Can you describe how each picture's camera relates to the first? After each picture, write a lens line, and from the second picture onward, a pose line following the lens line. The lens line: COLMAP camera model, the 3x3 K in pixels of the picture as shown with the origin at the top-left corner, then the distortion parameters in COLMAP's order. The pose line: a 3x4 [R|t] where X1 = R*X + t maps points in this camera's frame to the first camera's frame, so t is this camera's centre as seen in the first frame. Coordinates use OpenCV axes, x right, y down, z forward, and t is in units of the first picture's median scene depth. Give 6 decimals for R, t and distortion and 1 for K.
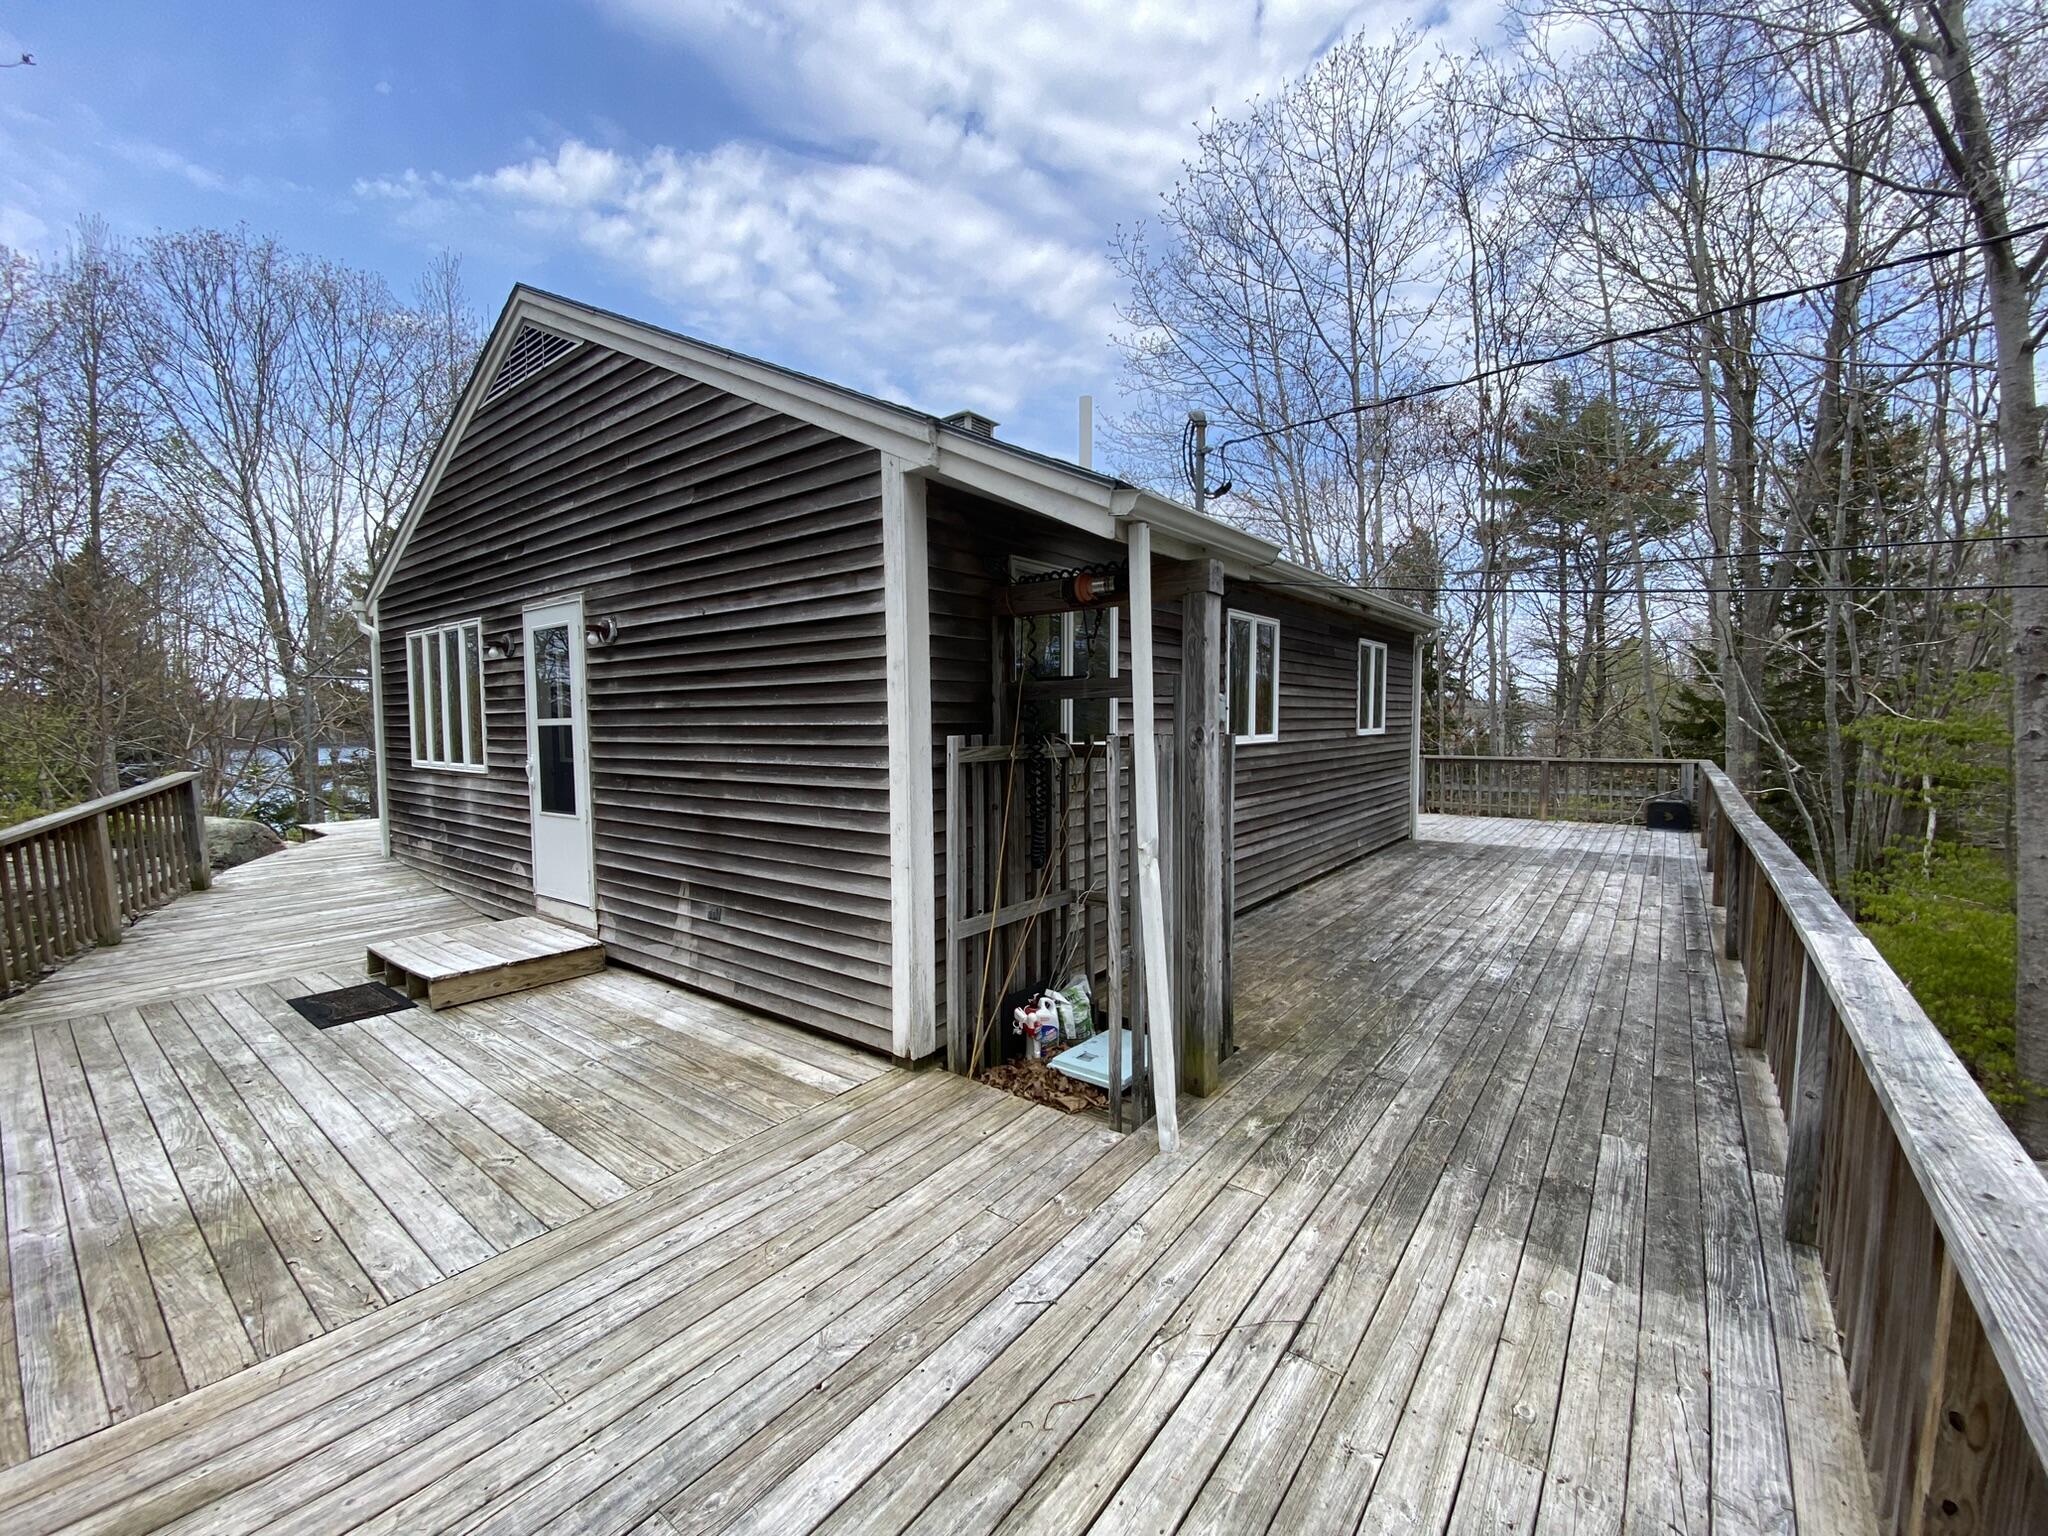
lens RADIAL K [[826.9, 0, 1020.5], [0, 826.9, 768.1], [0, 0, 1]] dist [0.020663, -0.019340]
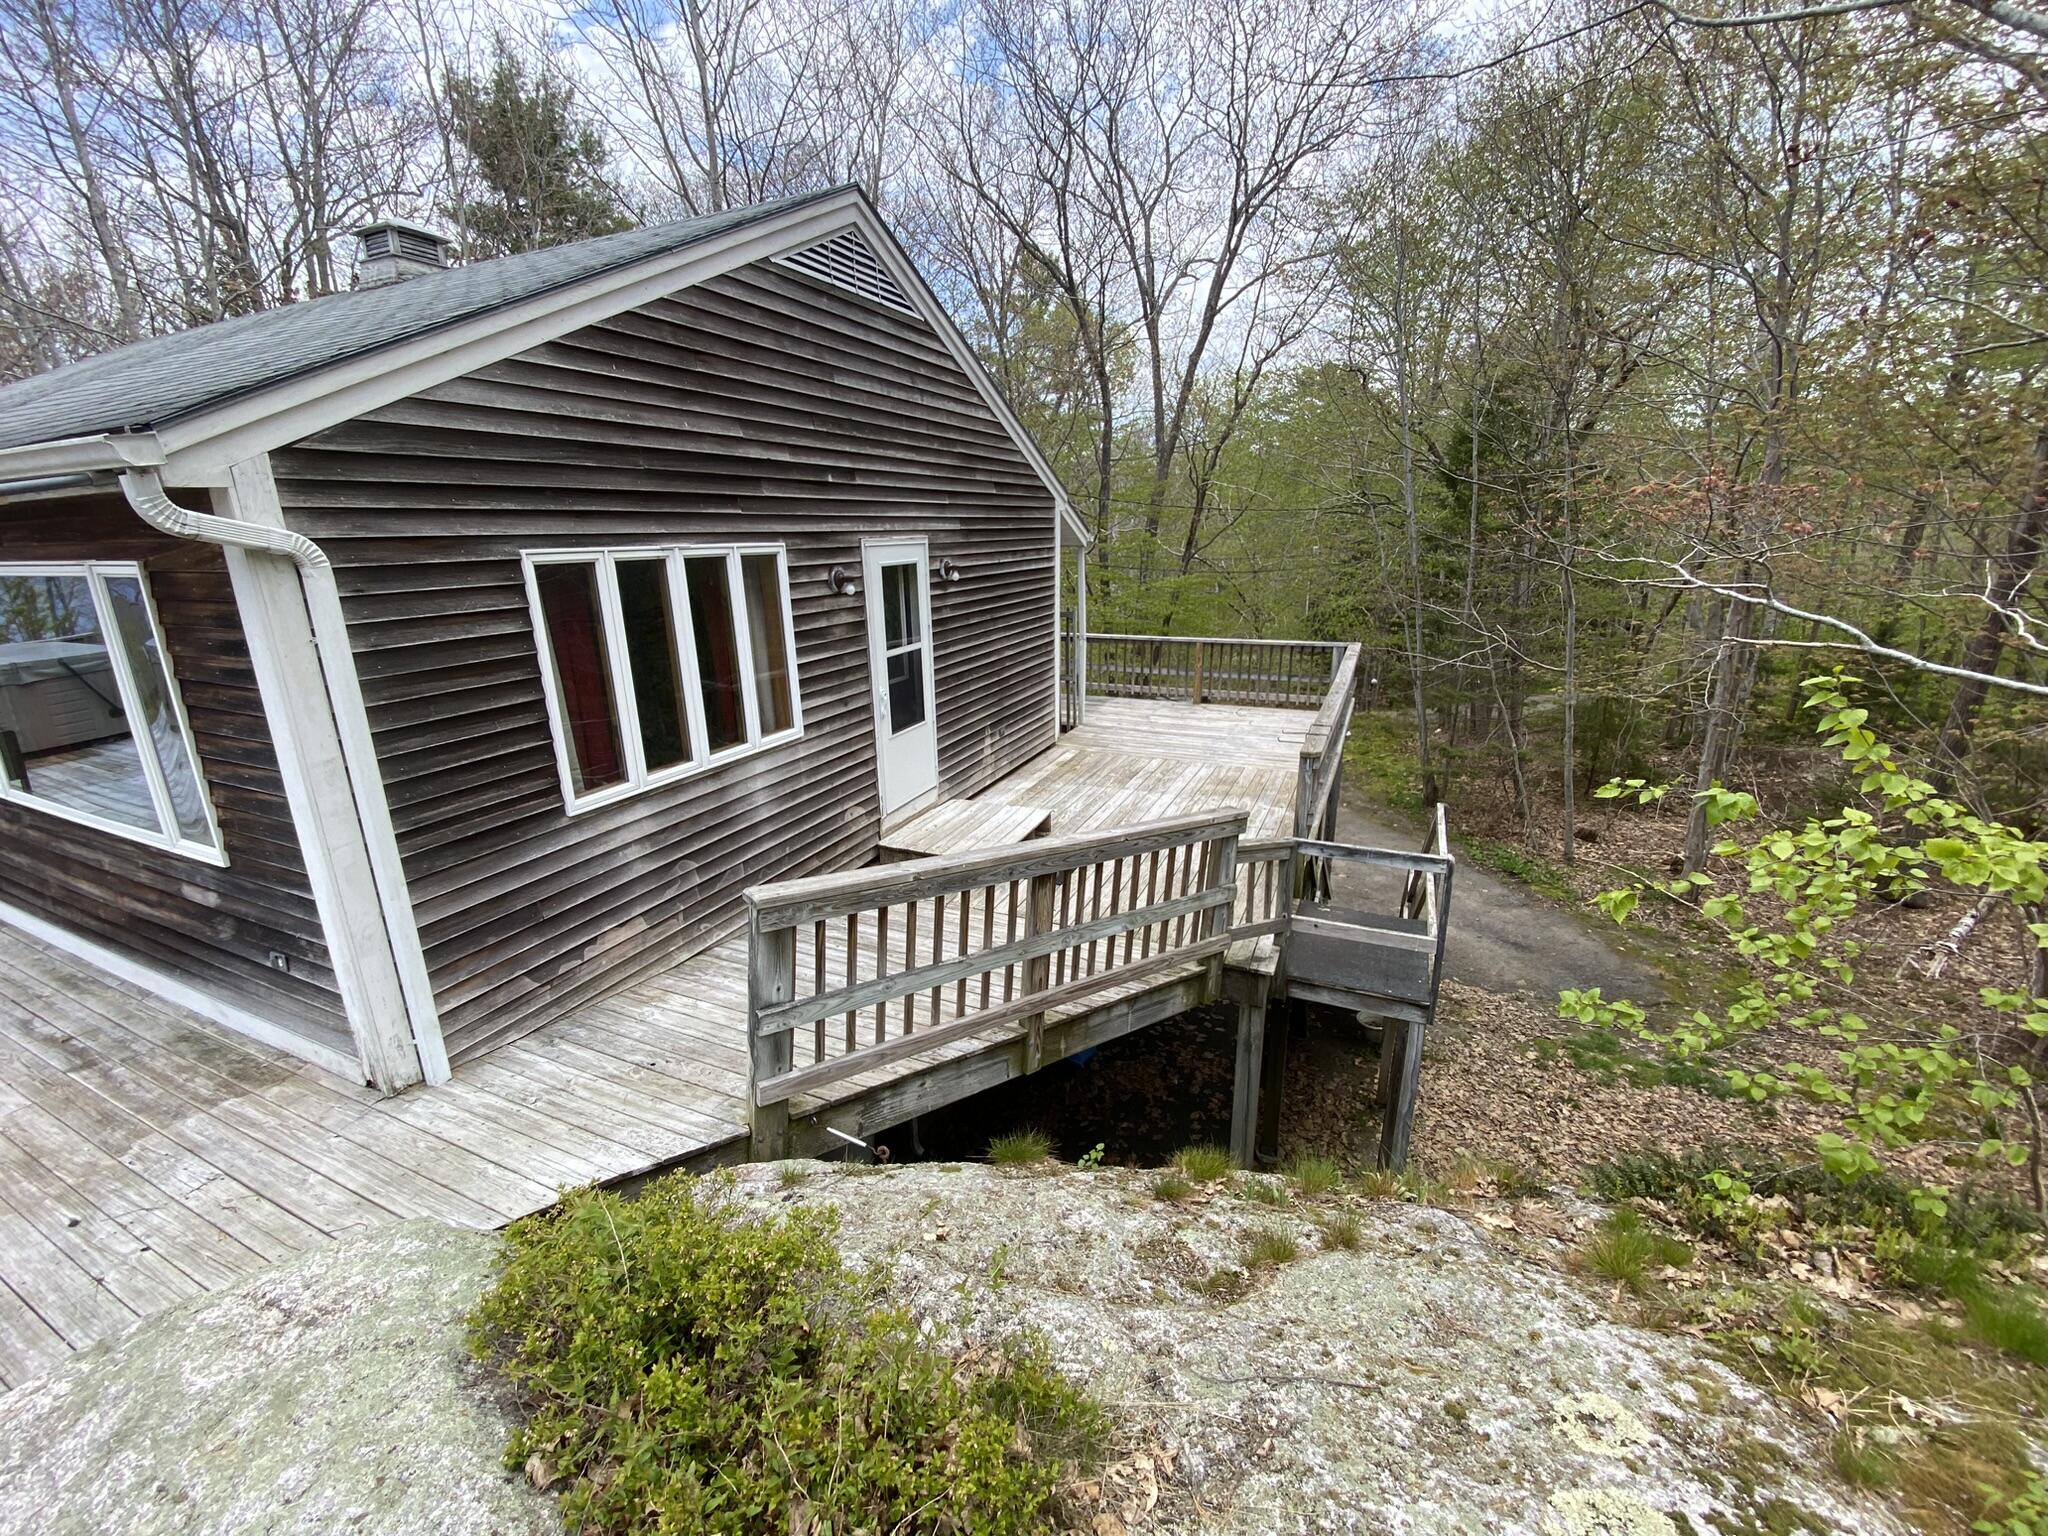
lens RADIAL K [[818.7, 0, 1018.1], [0, 818.7, 773.1], [0, 0, 1]] dist [0.027687, -0.023603]
pose [[-0.235910, -0.269540, 0.933646, -1.780209], [0.069509, 0.953622, 0.292870, -0.222289], [-0.969286, 0.133988, -0.206233, 1.161588]]
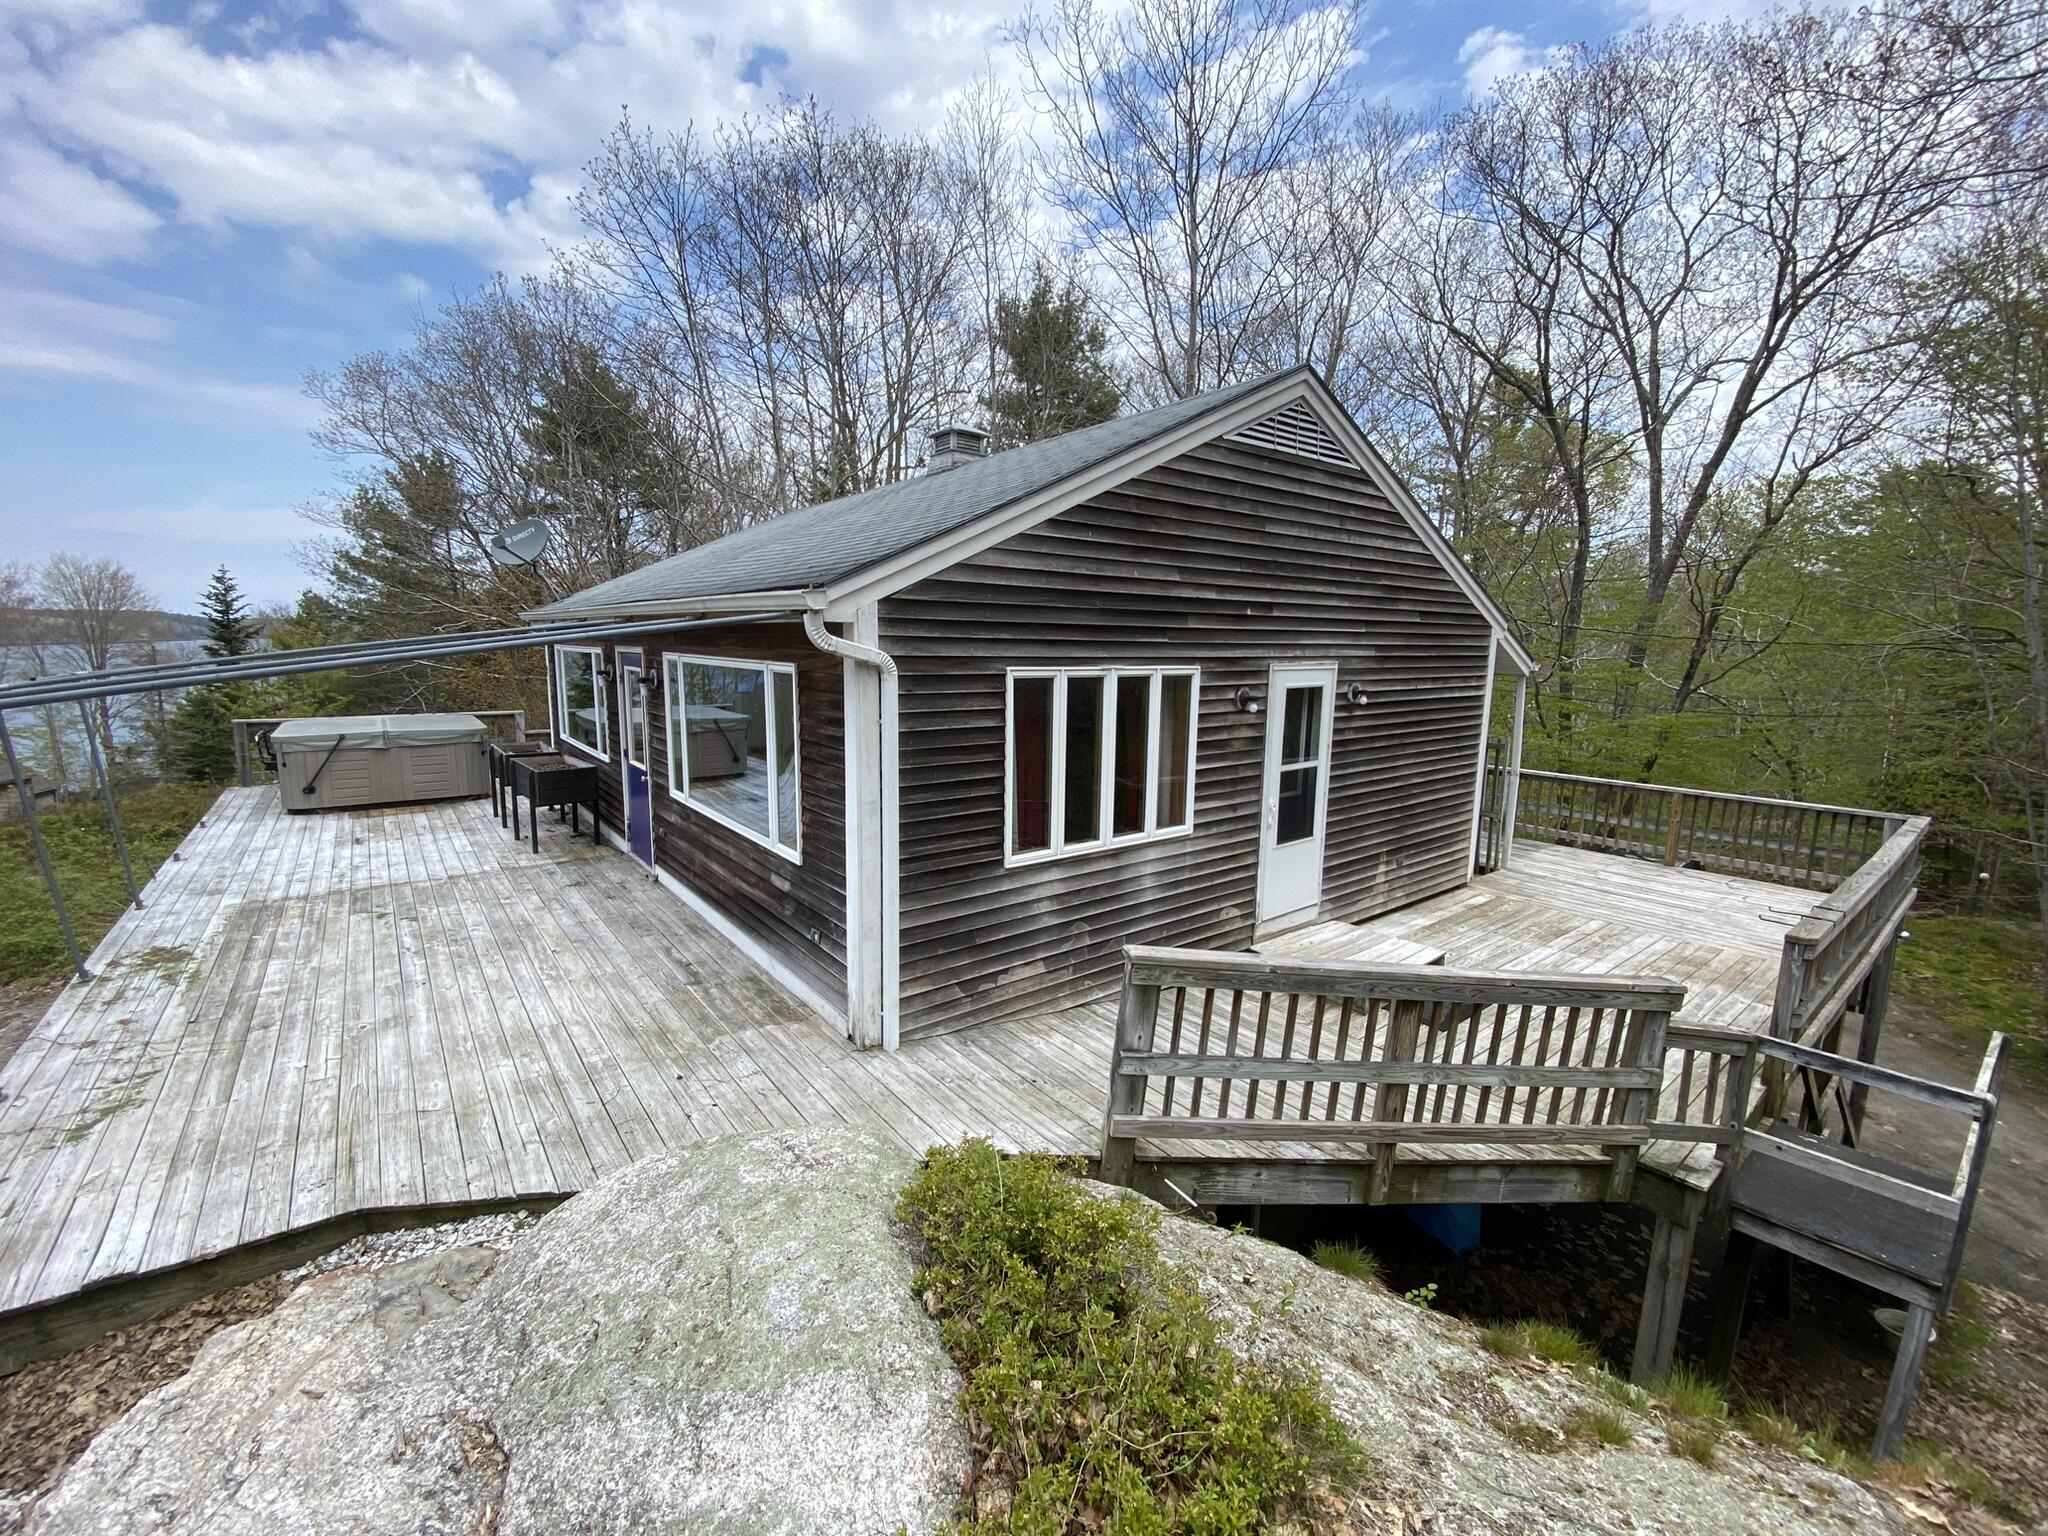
lens RADIAL K [[826.9, 0, 1020.5], [0, 826.9, 768.1], [0, 0, 1]] dist [0.020663, -0.019340]
pose [[0.248702, -0.134449, 0.959203, -1.892668], [0.039158, 0.990905, 0.128740, -0.232662], [-0.967788, 0.005542, 0.251704, 1.148235]]
